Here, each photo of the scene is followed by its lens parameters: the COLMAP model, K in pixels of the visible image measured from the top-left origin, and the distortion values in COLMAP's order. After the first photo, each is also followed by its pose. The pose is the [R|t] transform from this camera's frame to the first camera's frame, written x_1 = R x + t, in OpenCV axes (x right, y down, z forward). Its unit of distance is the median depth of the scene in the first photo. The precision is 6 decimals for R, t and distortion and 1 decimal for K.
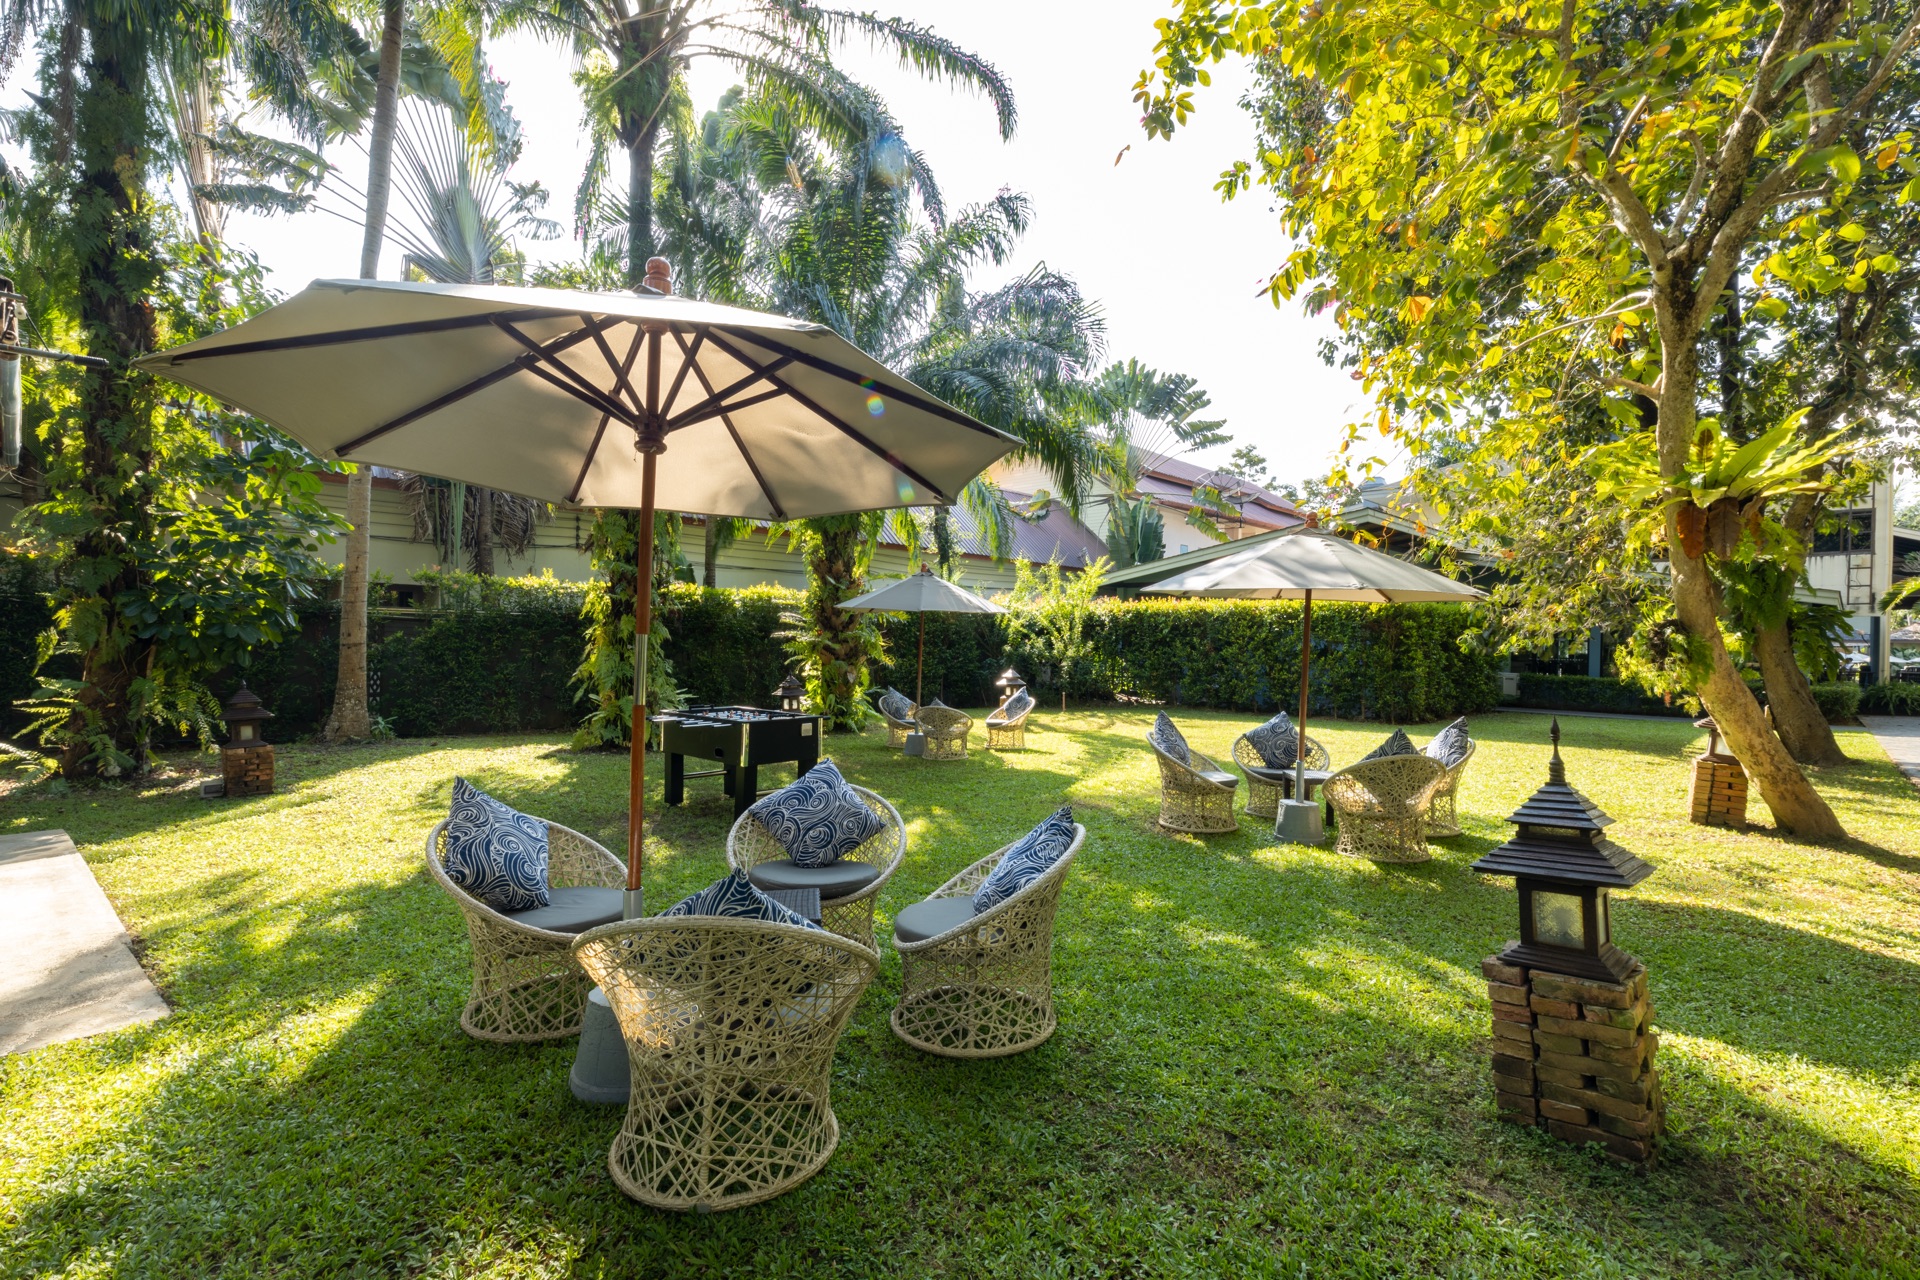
lens RADIAL K [[859.2, 0, 954.1], [0, 859.2, 640.4], [0, 0, 1]] dist [0.000339, 0.000704]
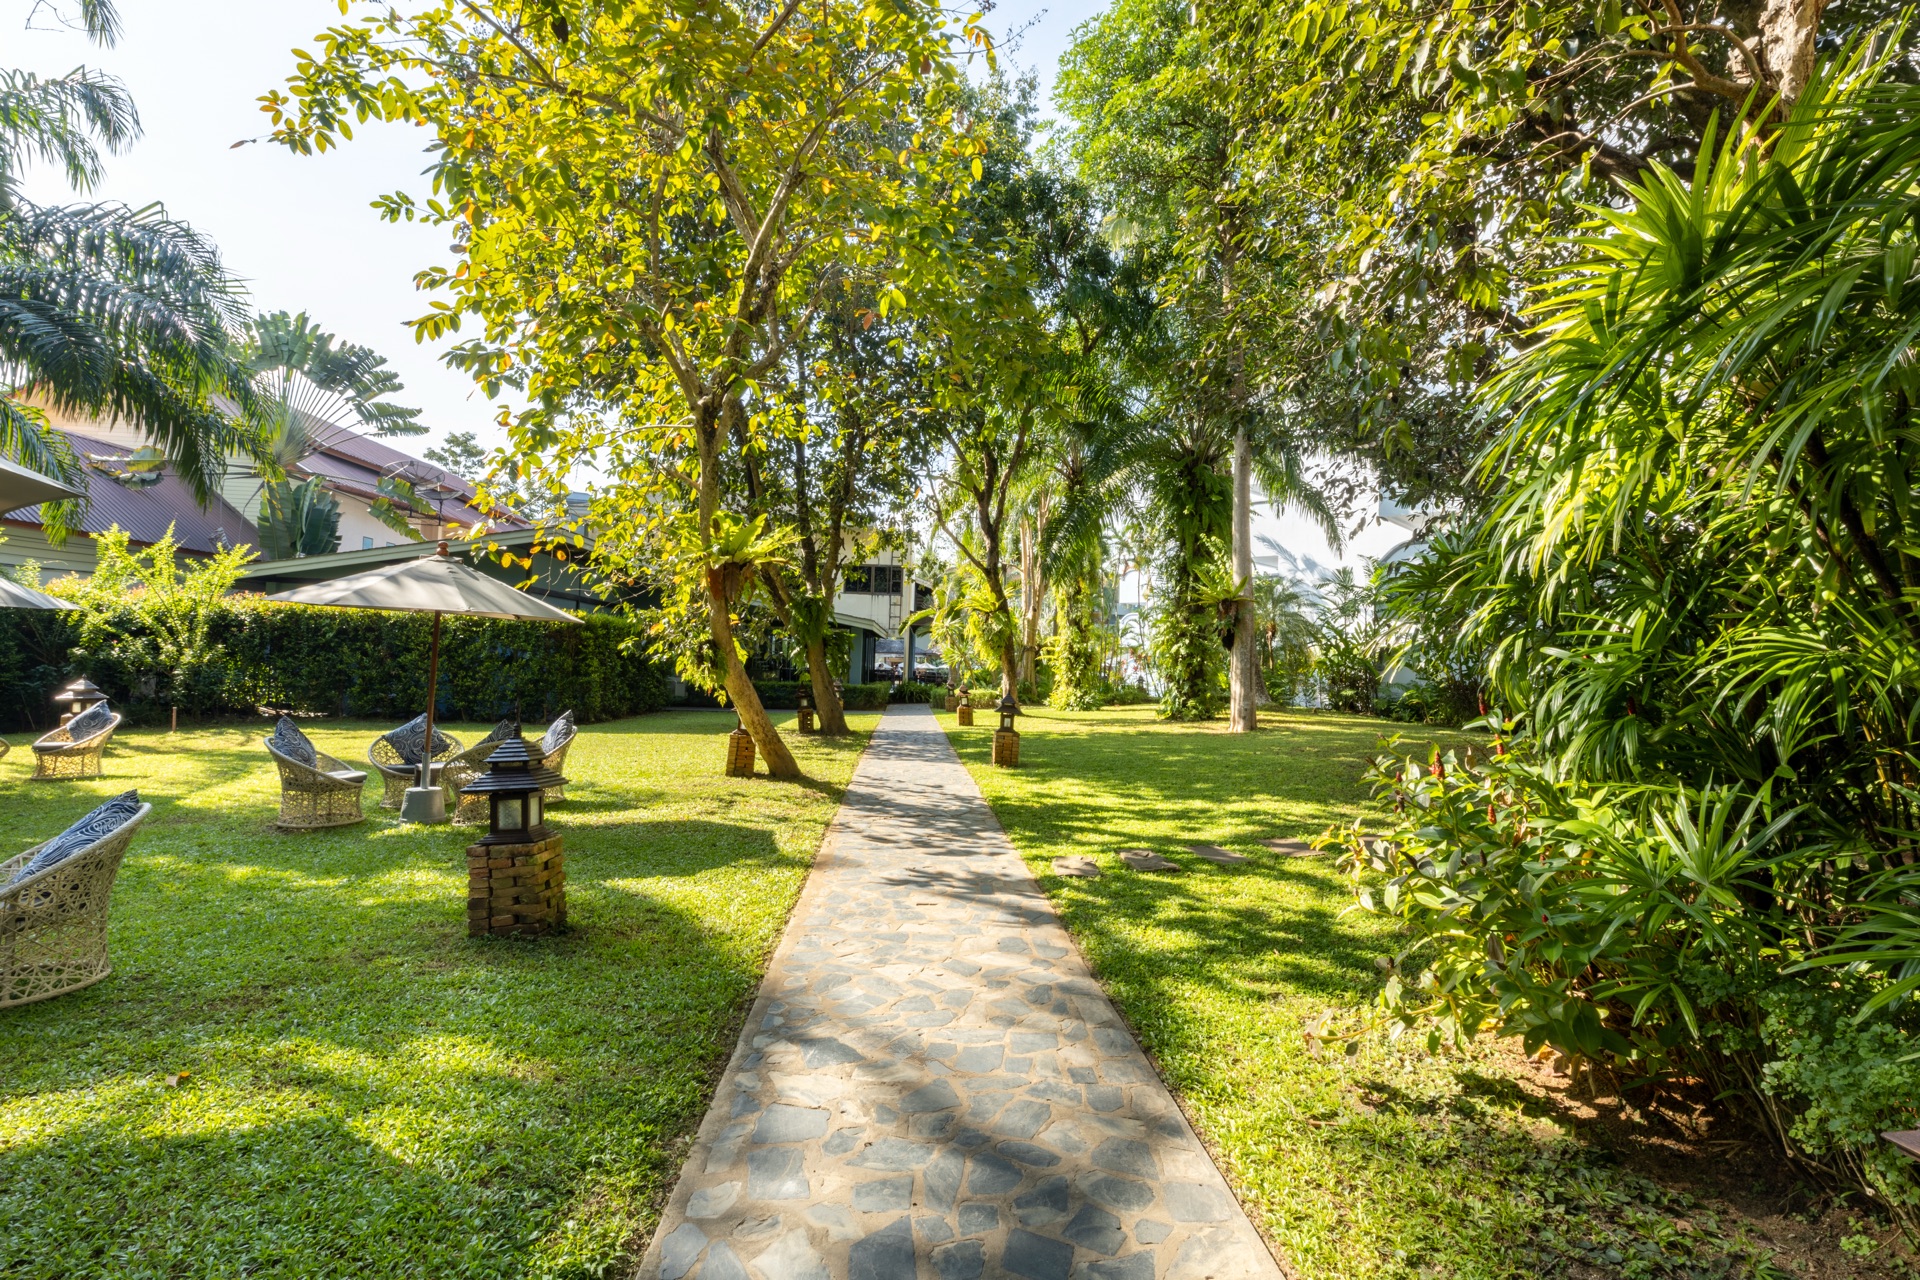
lens RADIAL K [[859.2, 0, 954.1], [0, 859.2, 640.4], [0, 0, 1]] dist [0.000339, 0.000704]
pose [[0.657019, 0.022945, 0.753525, -0.004031], [-0.016490, 0.999735, -0.016064, -0.002444], [-0.753694, -0.001871, 0.657223, -0.140819]]
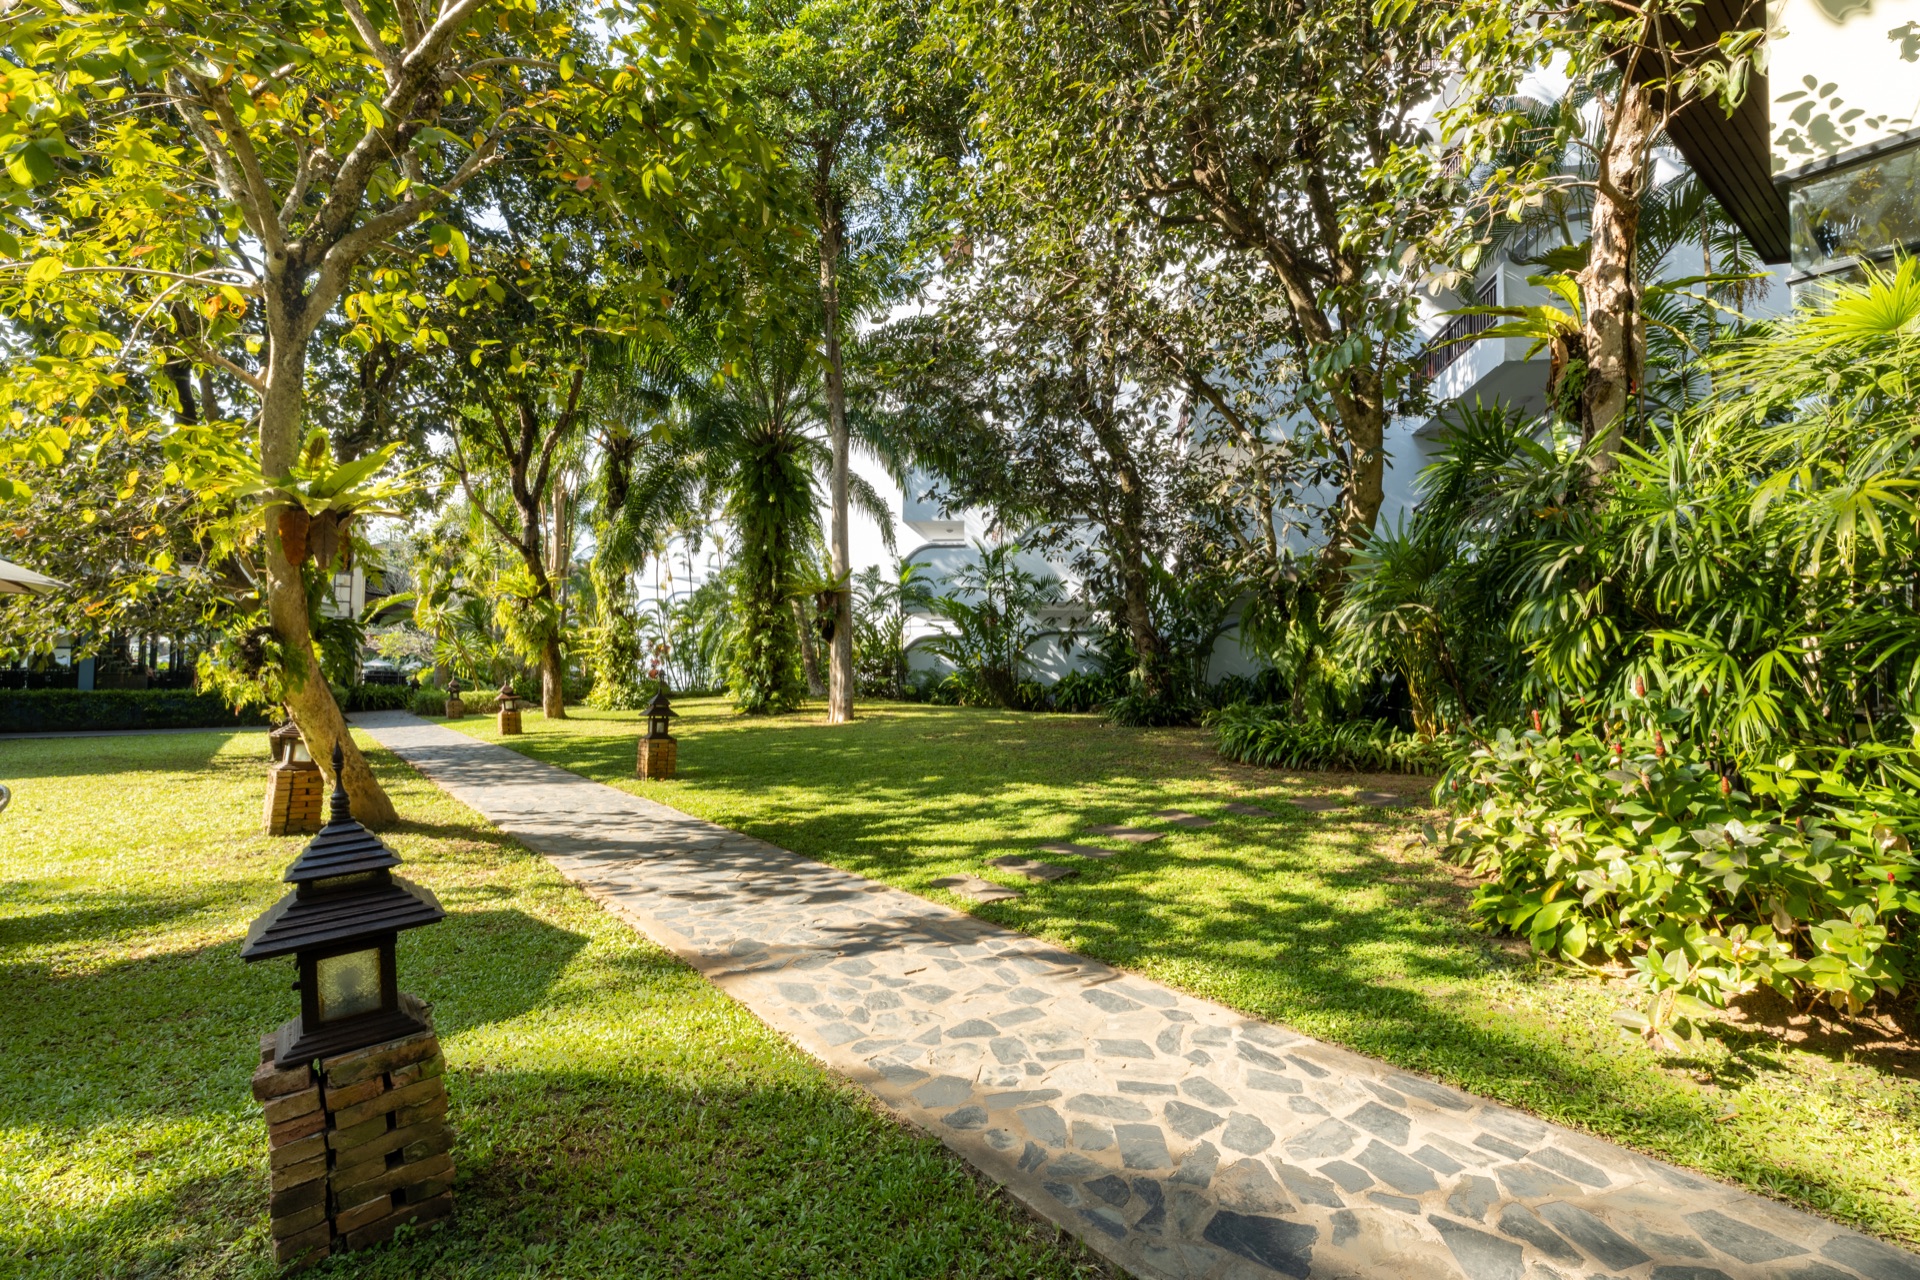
lens RADIAL K [[853.4, 0, 964.4], [0, 853.4, 638.2], [0, 0, 1]] dist [0.004329, 0.000572]
pose [[0.116543, 0.017126, 0.993038, -0.009847], [-0.005326, 0.999848, -0.016618, 0.000052], [-0.993171, -0.003352, 0.116616, 0.053704]]
